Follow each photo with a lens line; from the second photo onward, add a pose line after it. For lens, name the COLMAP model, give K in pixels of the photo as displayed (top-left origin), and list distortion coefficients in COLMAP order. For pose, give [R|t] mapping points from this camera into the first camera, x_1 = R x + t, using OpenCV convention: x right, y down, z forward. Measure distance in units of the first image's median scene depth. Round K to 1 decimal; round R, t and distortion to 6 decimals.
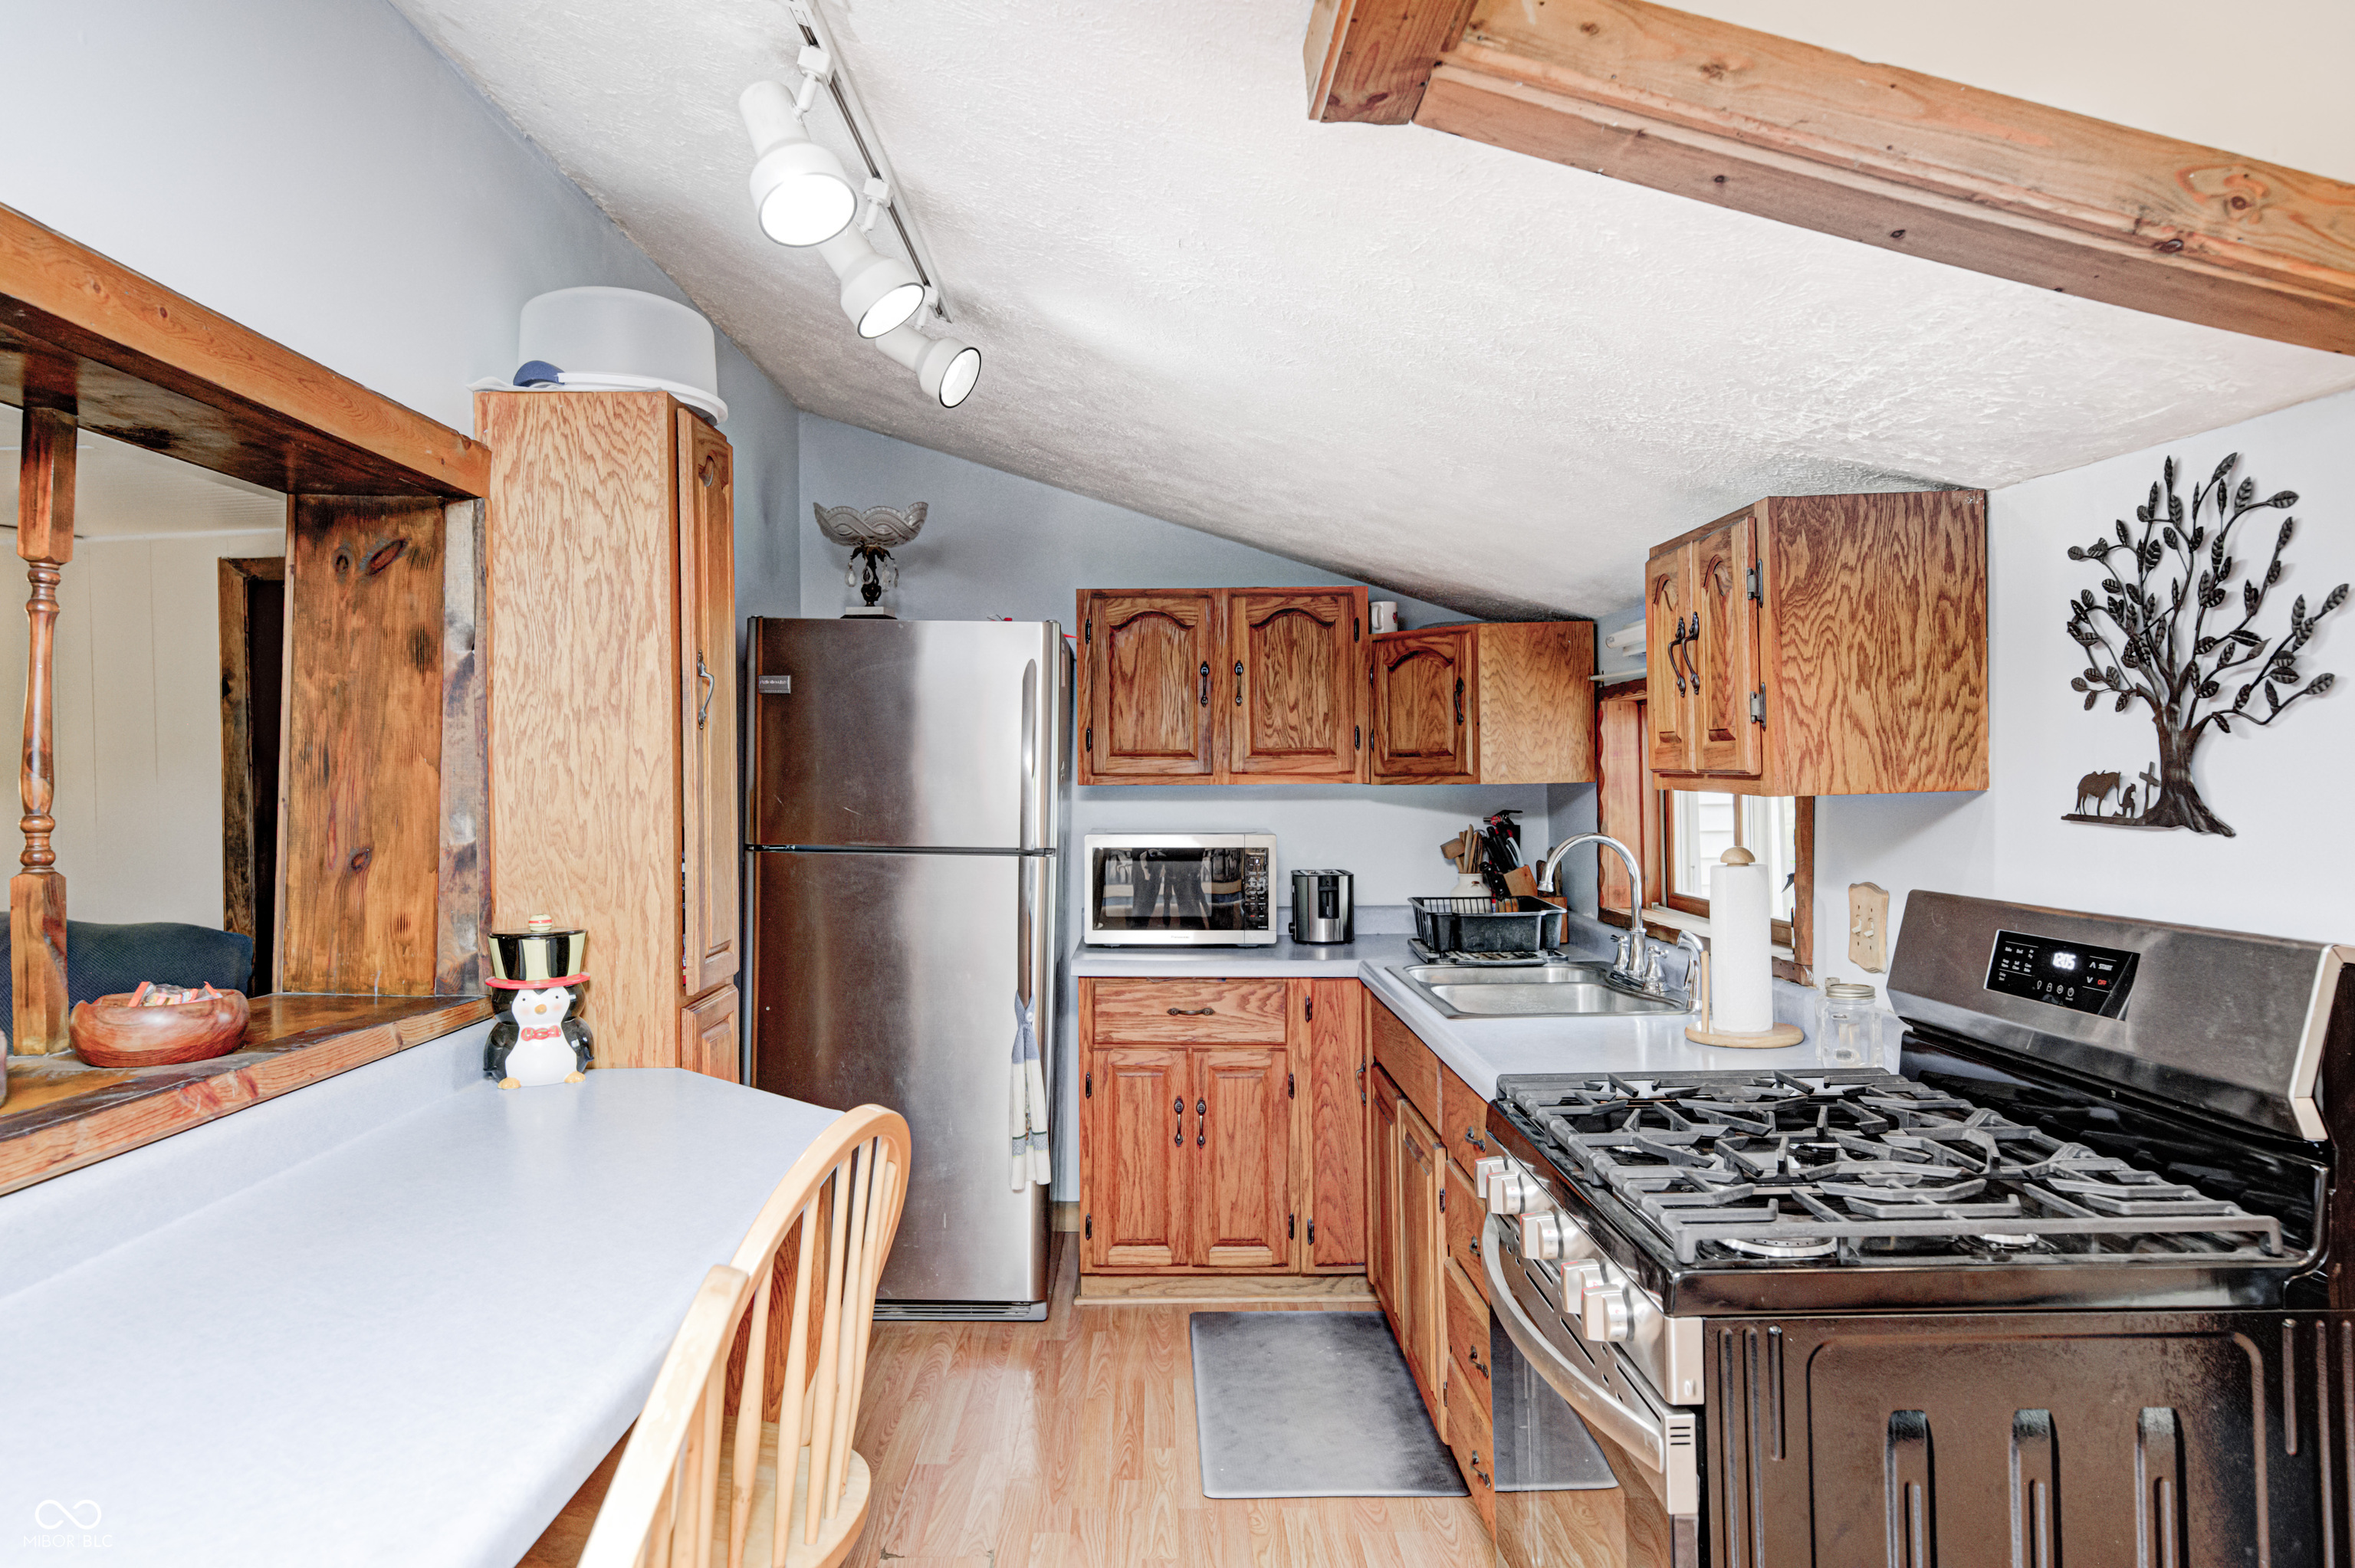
lens RADIAL K [[1518.9, 0, 1172.8], [0, 1518.9, 790.9], [0, 0, 1]] dist [0.020009, 0.003722]
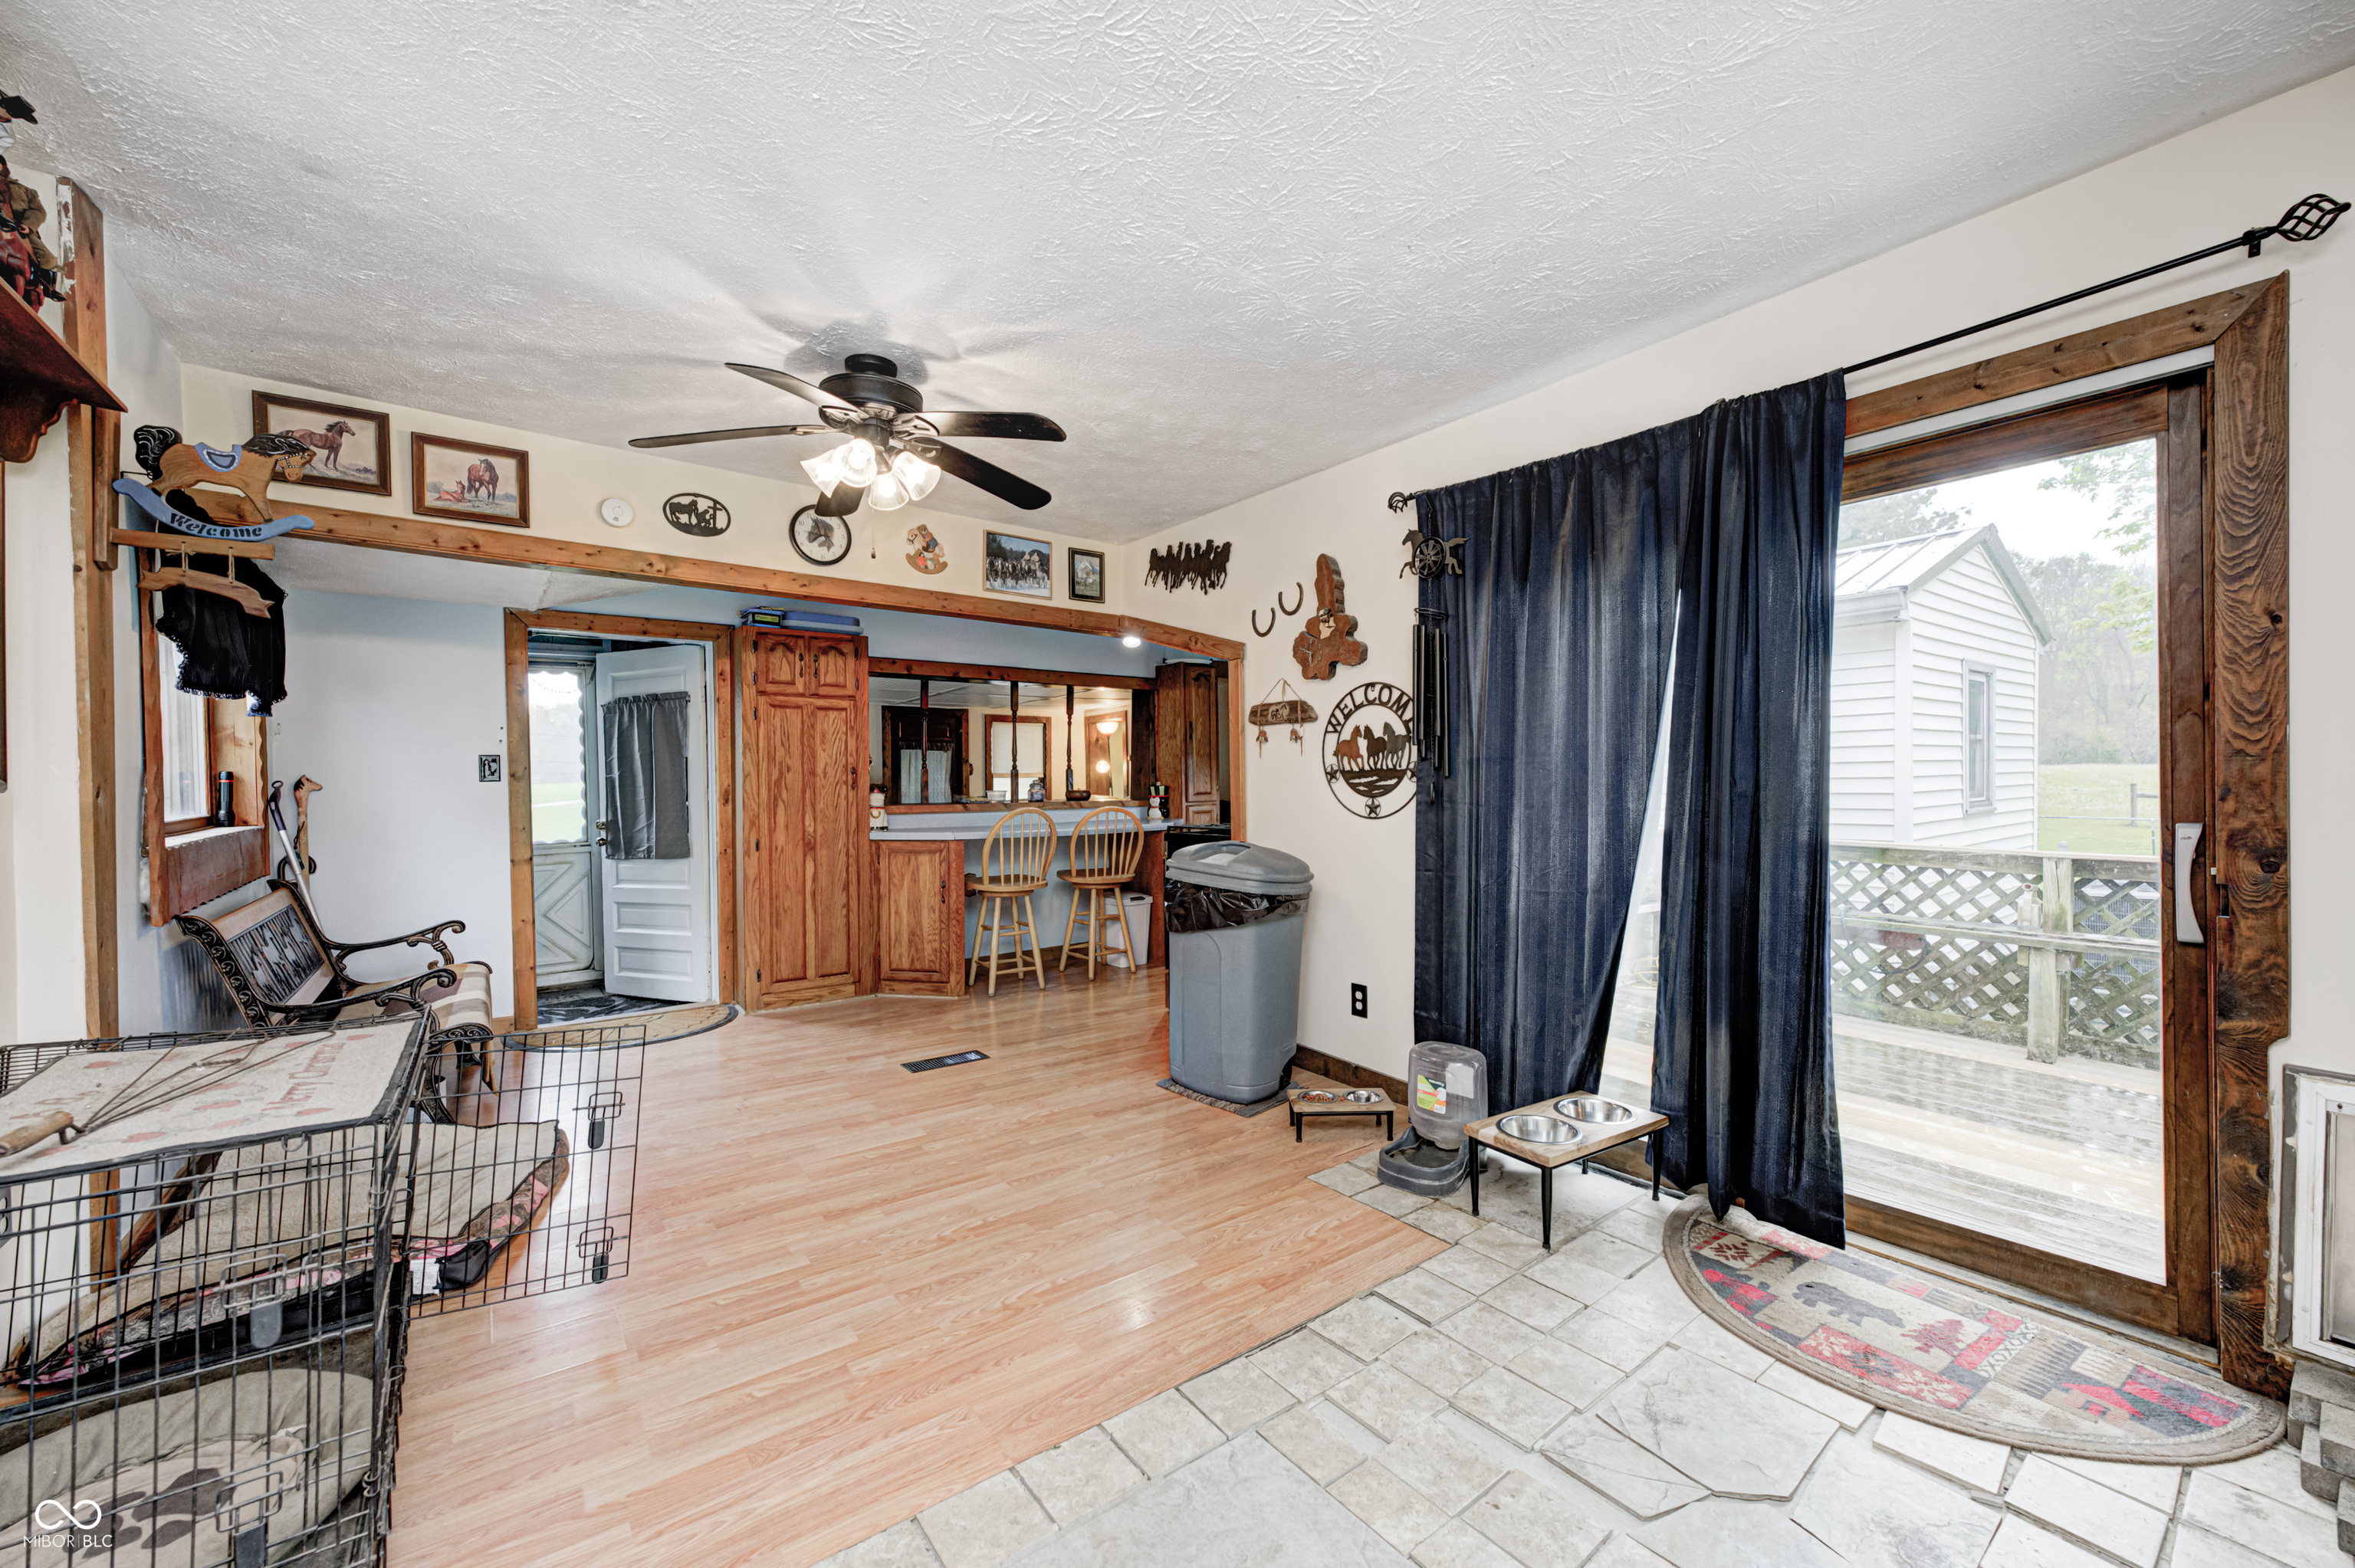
lens RADIAL K [[922.8, 0, 1178.0], [0, 922.8, 789.5], [0, 0, 1]] dist [-0.003310, 0.001806]
pose [[0.593608, 0.014530, -0.804623, 1.102079], [-0.001248, 0.999852, 0.017135, 0.033855], [0.804754, -0.009167, 0.593538, -0.350809]]
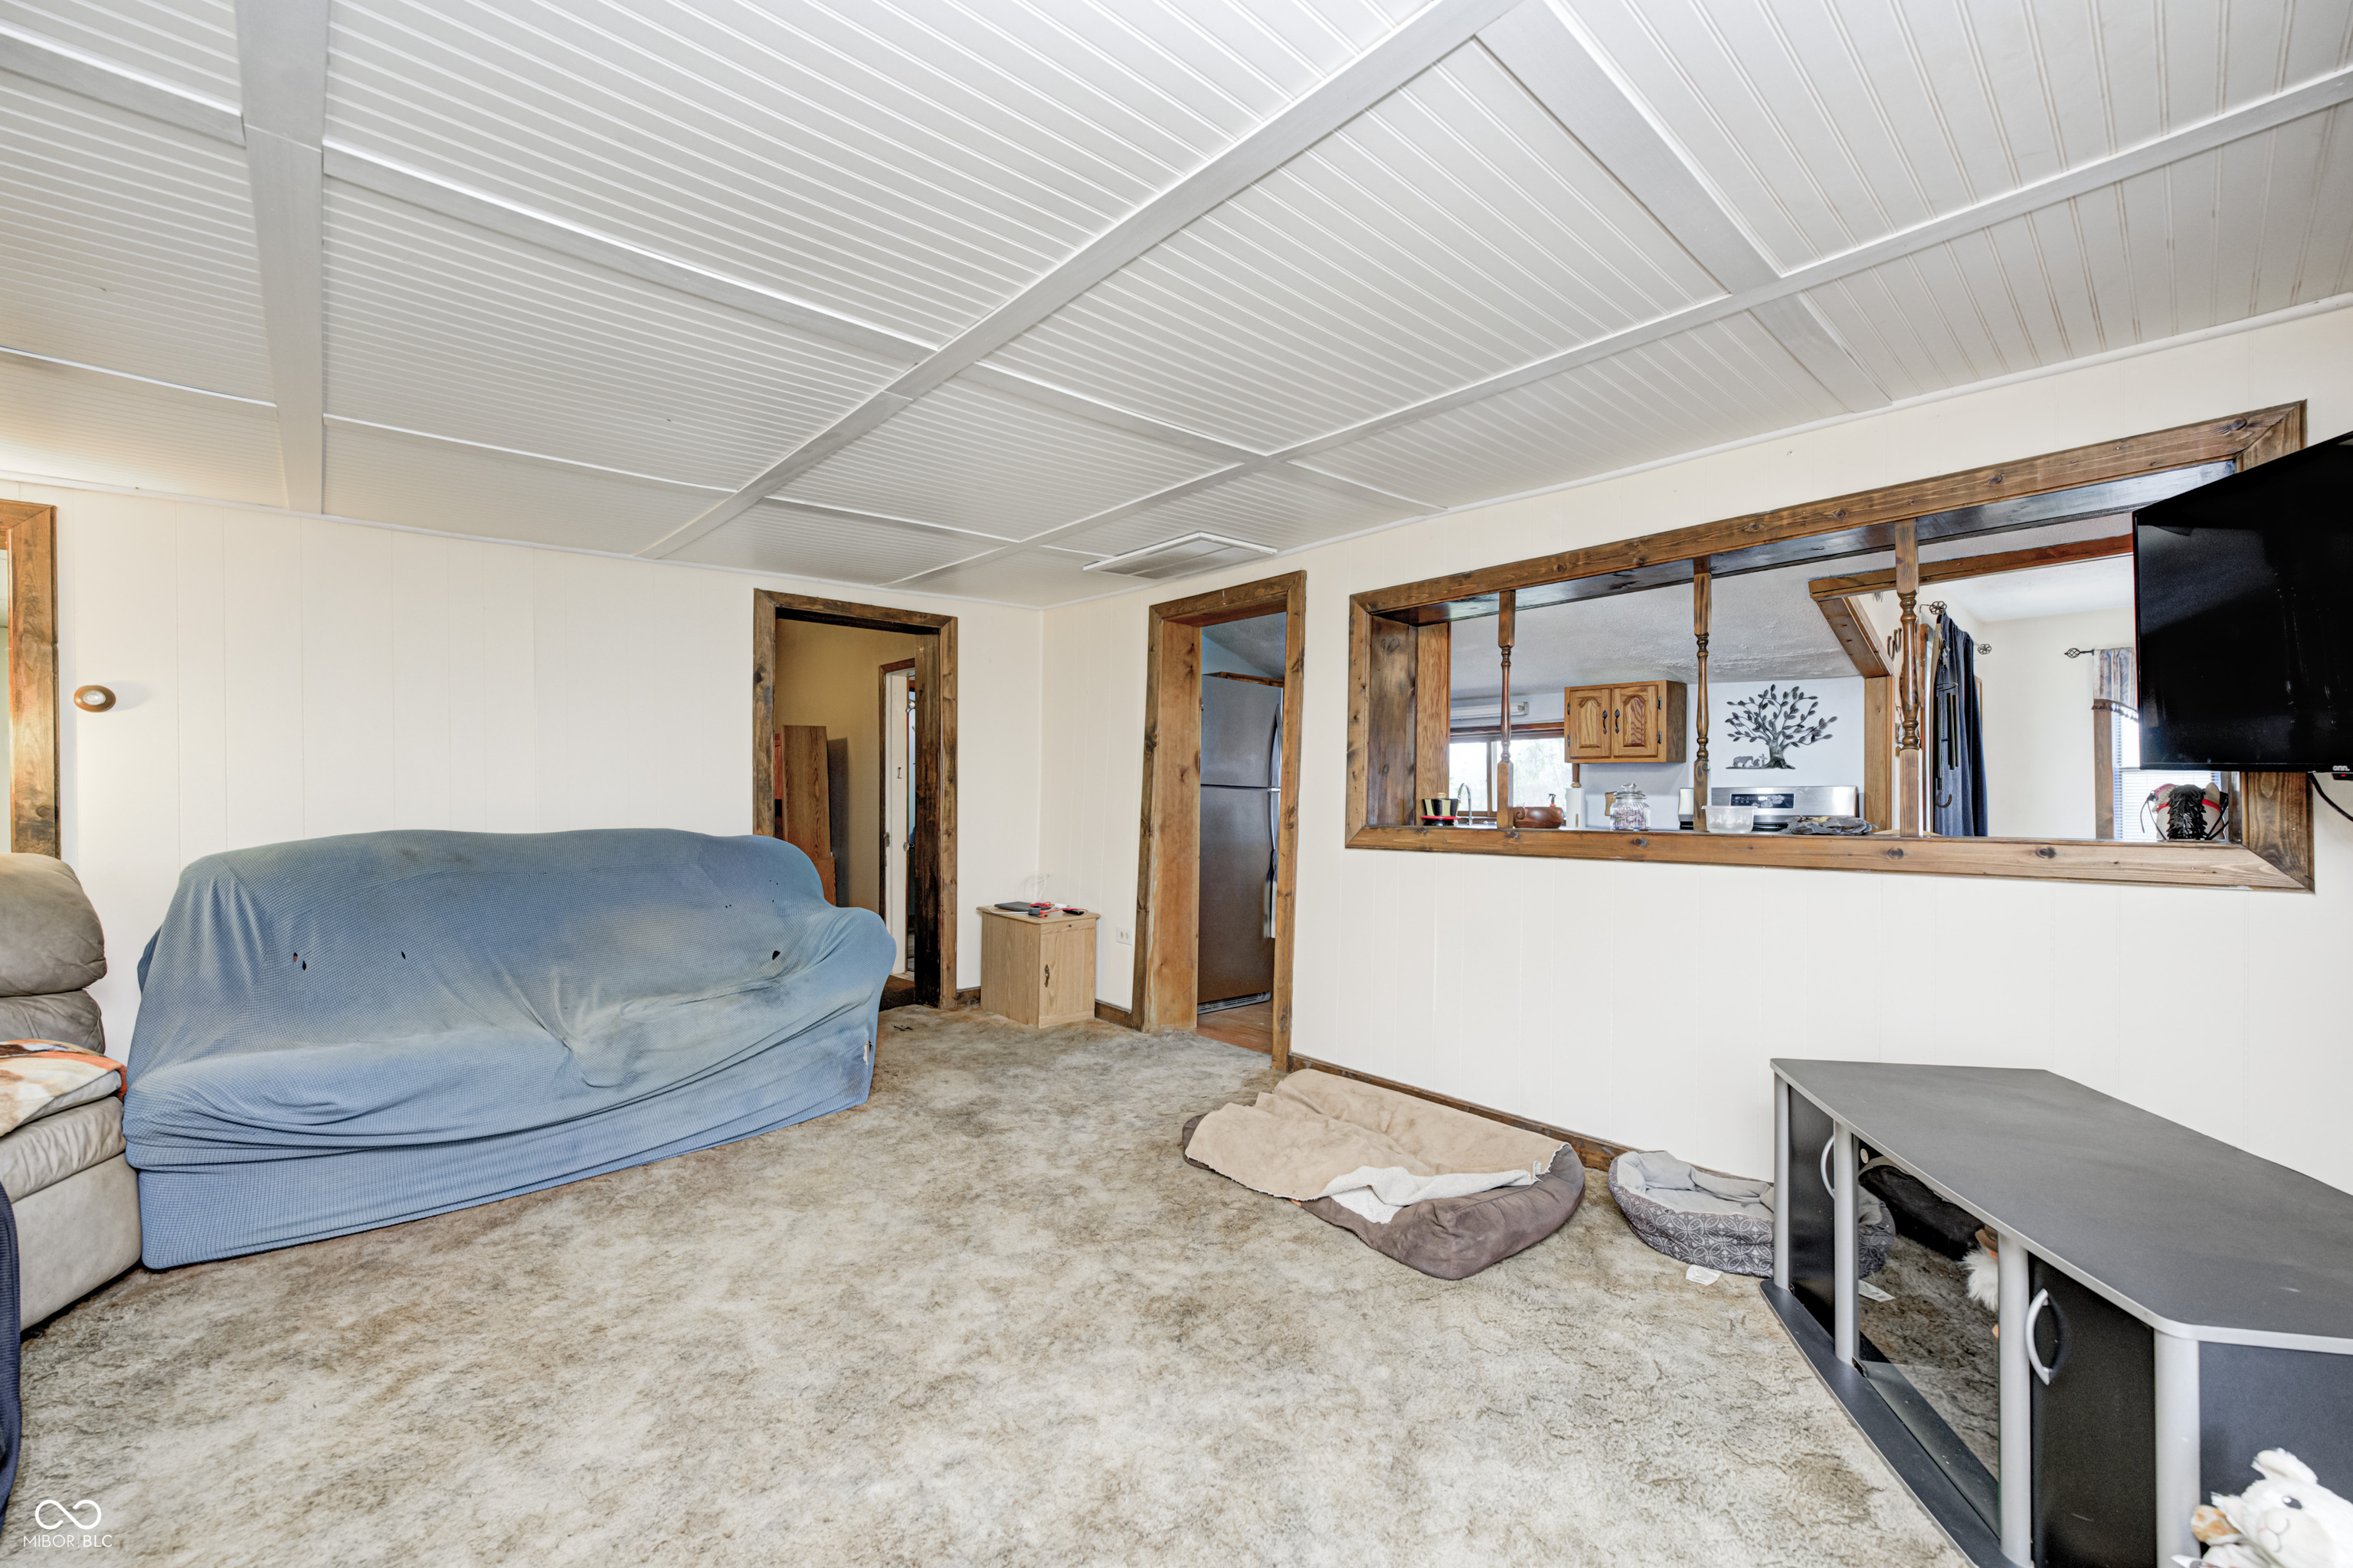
lens RADIAL K [[922.2, 0, 1173.7], [0, 922.2, 792.6], [0, 0, 1]] dist [-0.003310, 0.001806]
pose [[0.736080, 0.015075, 0.676727, -1.090511], [-0.004883, 0.999844, -0.016961, 0.066900], [-0.676877, 0.009180, 0.736039, 0.096005]]
